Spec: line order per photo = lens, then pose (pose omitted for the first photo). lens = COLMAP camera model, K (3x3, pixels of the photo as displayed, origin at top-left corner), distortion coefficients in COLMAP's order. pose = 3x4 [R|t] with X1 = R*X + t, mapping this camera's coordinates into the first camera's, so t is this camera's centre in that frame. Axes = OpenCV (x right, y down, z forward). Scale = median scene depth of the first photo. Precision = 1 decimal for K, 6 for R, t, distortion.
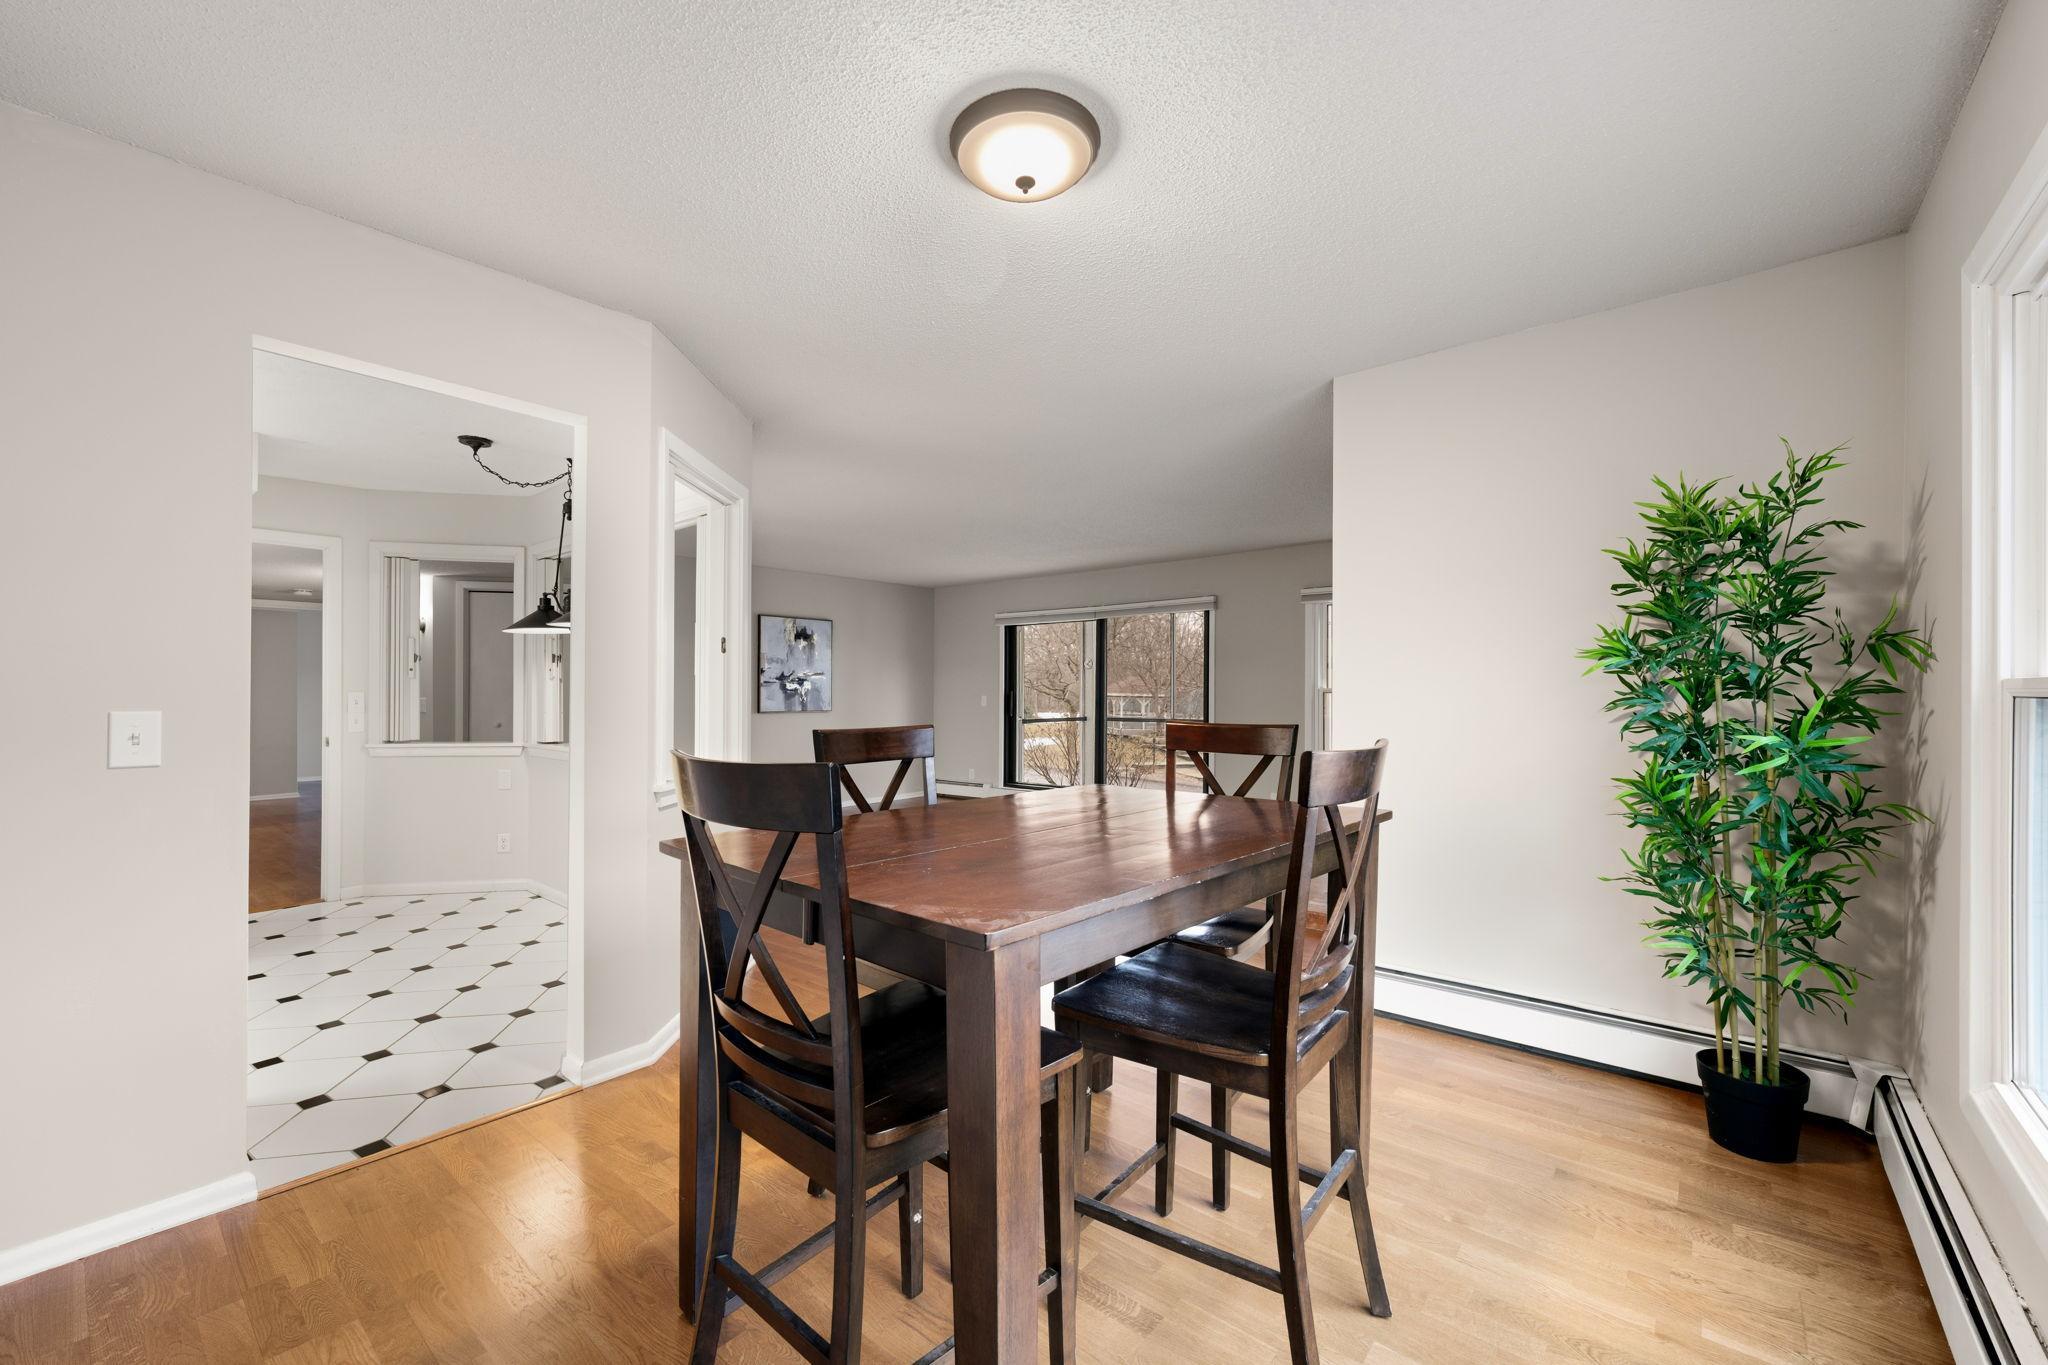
lens RADIAL K [[835.3, 0, 1016.0], [0, 835.3, 694.4], [0, 0, 1]] dist [0.008323, 0.000401]
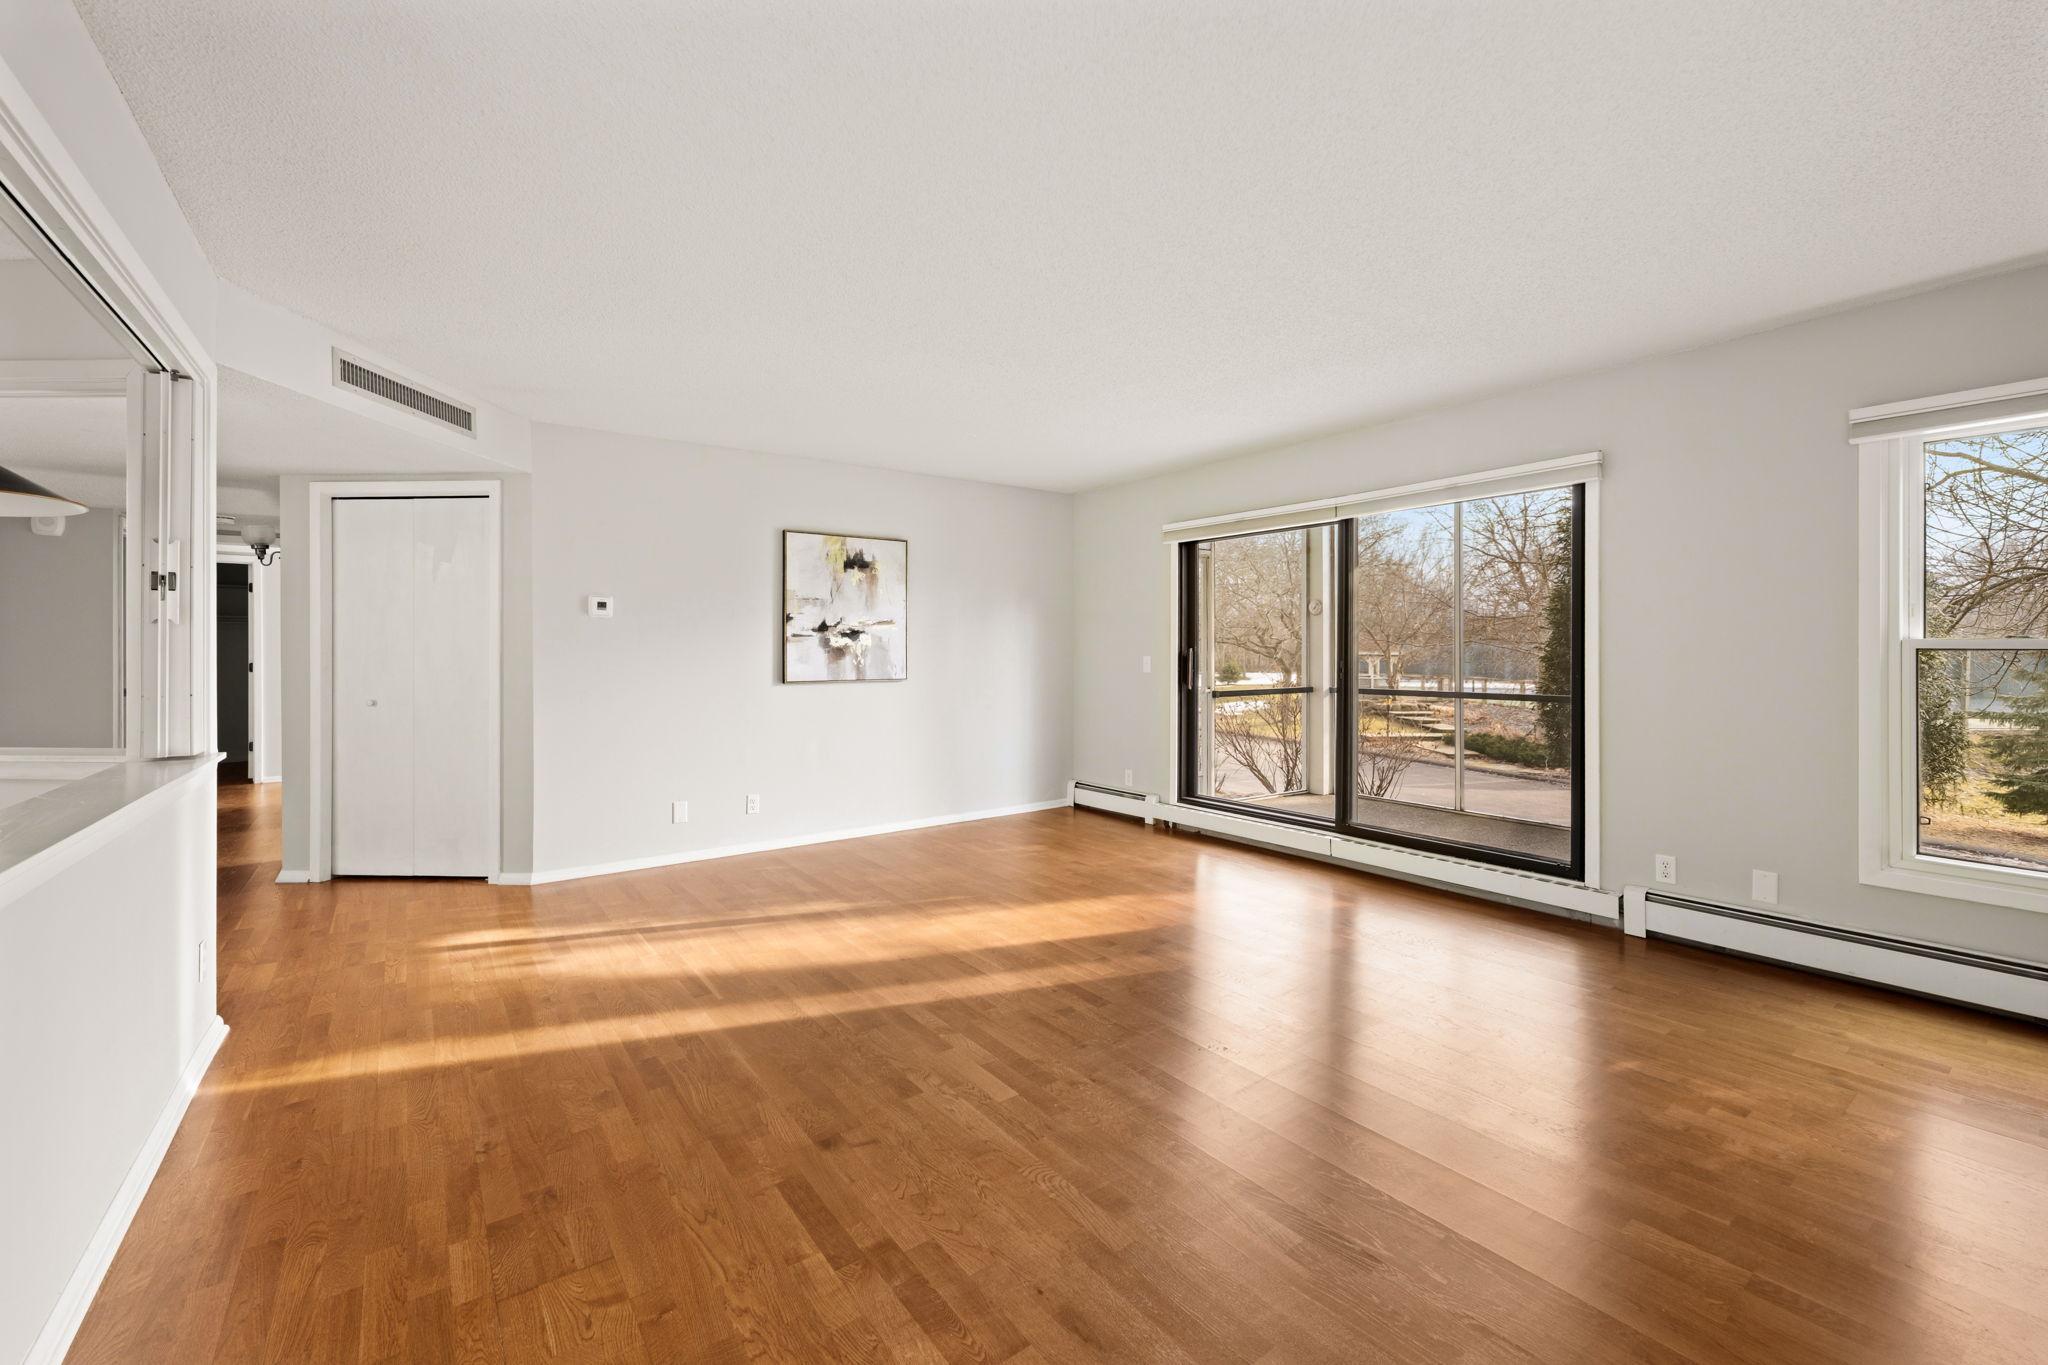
lens RADIAL K [[835.3, 0, 1029.4], [0, 835.3, 649.9], [0, 0, 1]] dist [0.008323, 0.000401]
pose [[0.973947, -0.003981, -0.226739, 0.021051], [0.002981, 0.999984, -0.004754, 0.000082], [0.226754, 0.003954, 0.973944, 0.402226]]
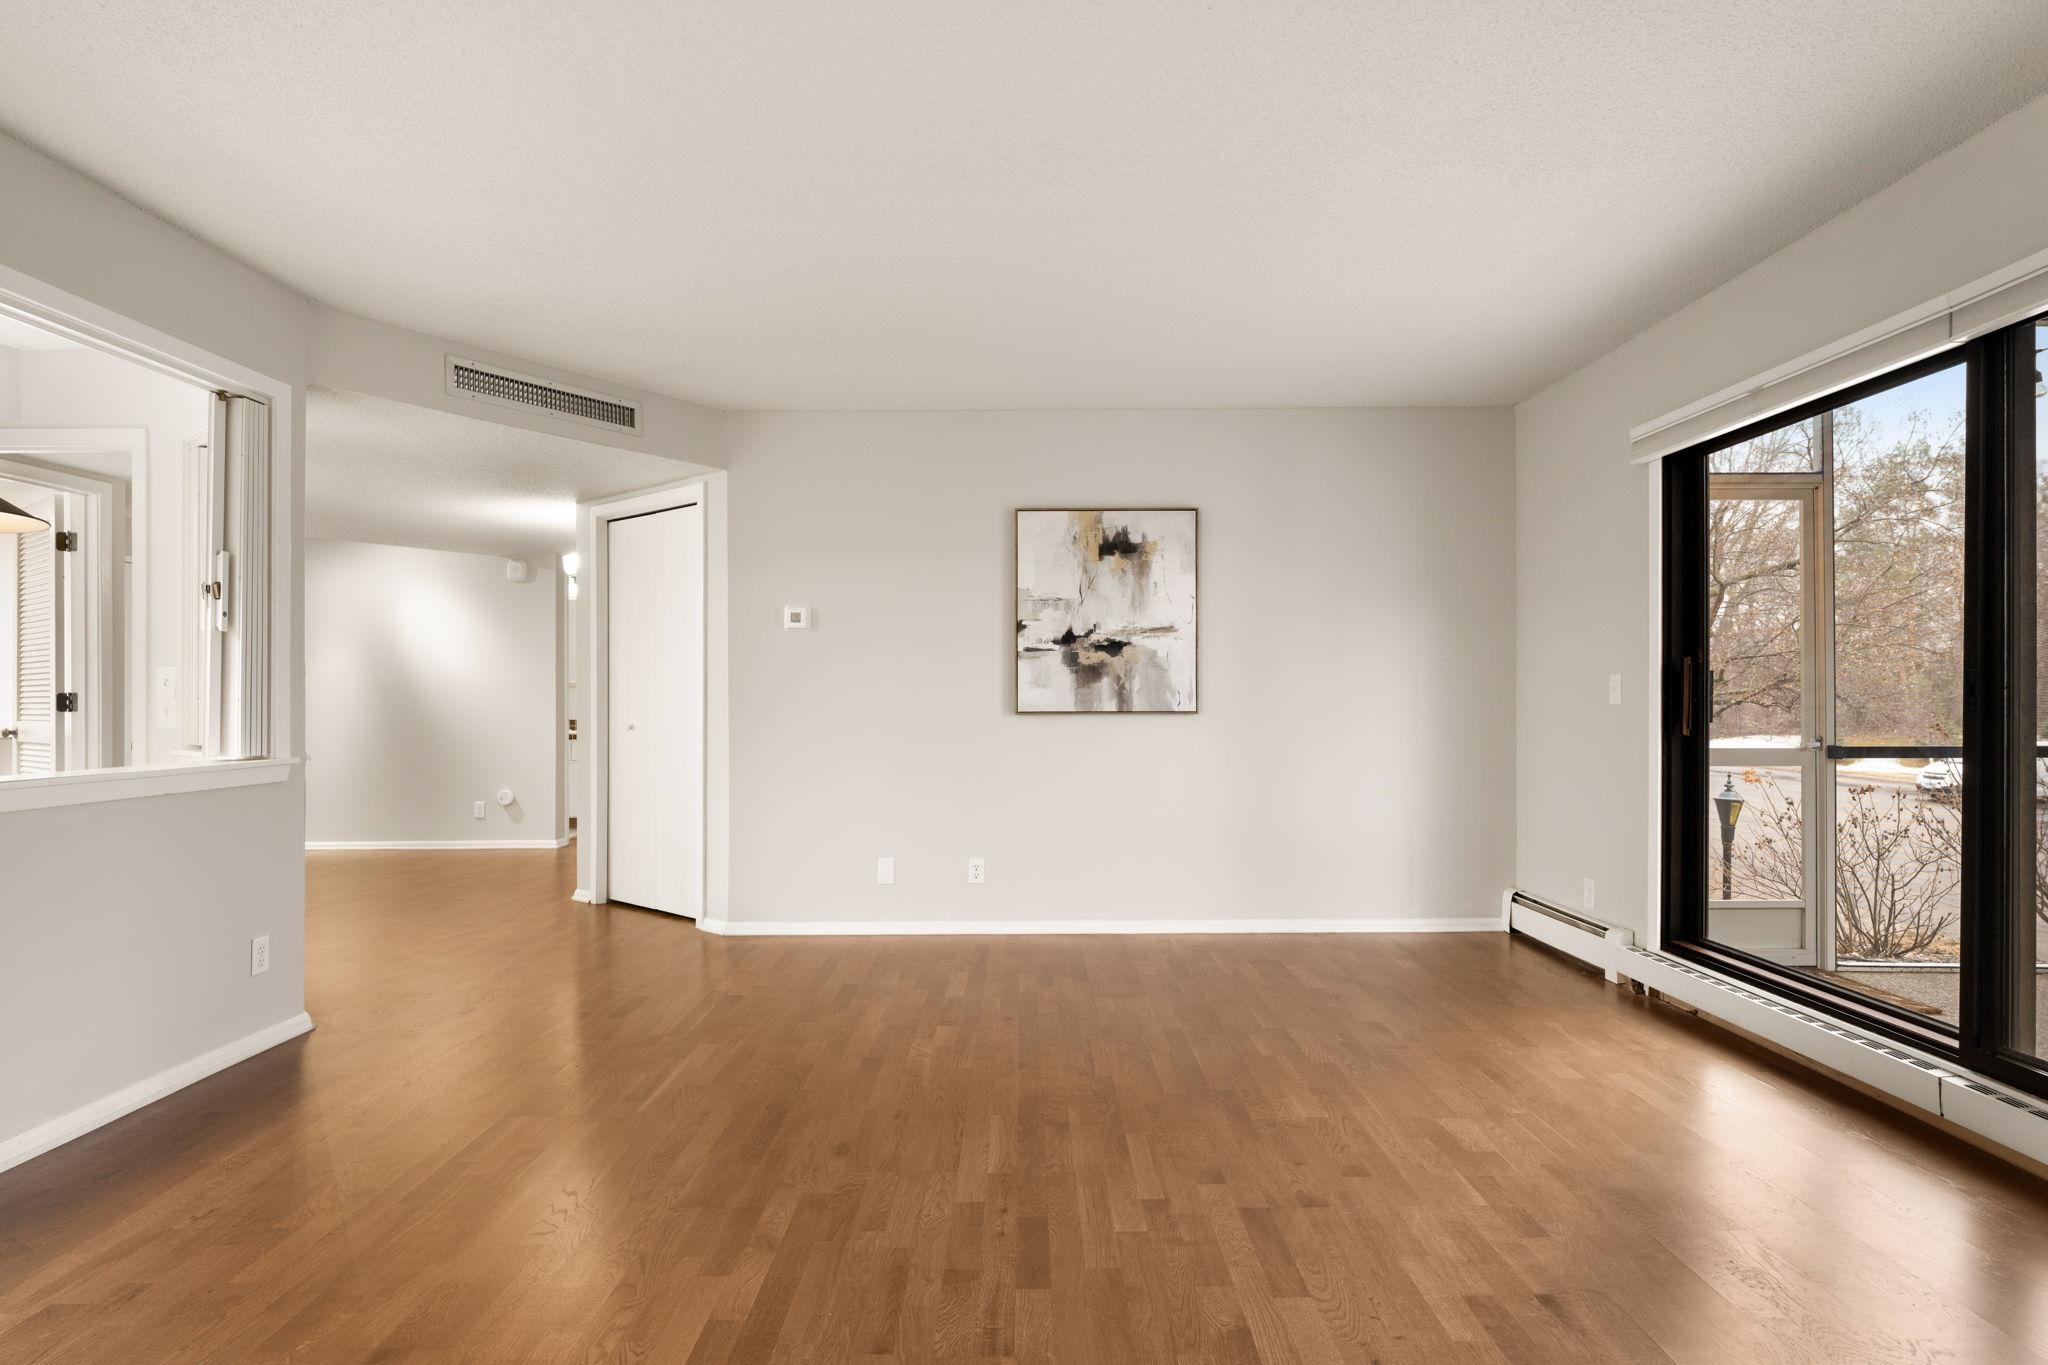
lens RADIAL K [[1049.4, 0, 1023.2], [0, 1049.4, 688.2], [0, 0, 1]] dist [0.002619, -0.000860]
pose [[0.652371, -0.010615, -0.757825, 0.146771], [0.000554, 0.999908, -0.013529, 0.015058], [0.757899, 0.008406, 0.652317, 0.588218]]
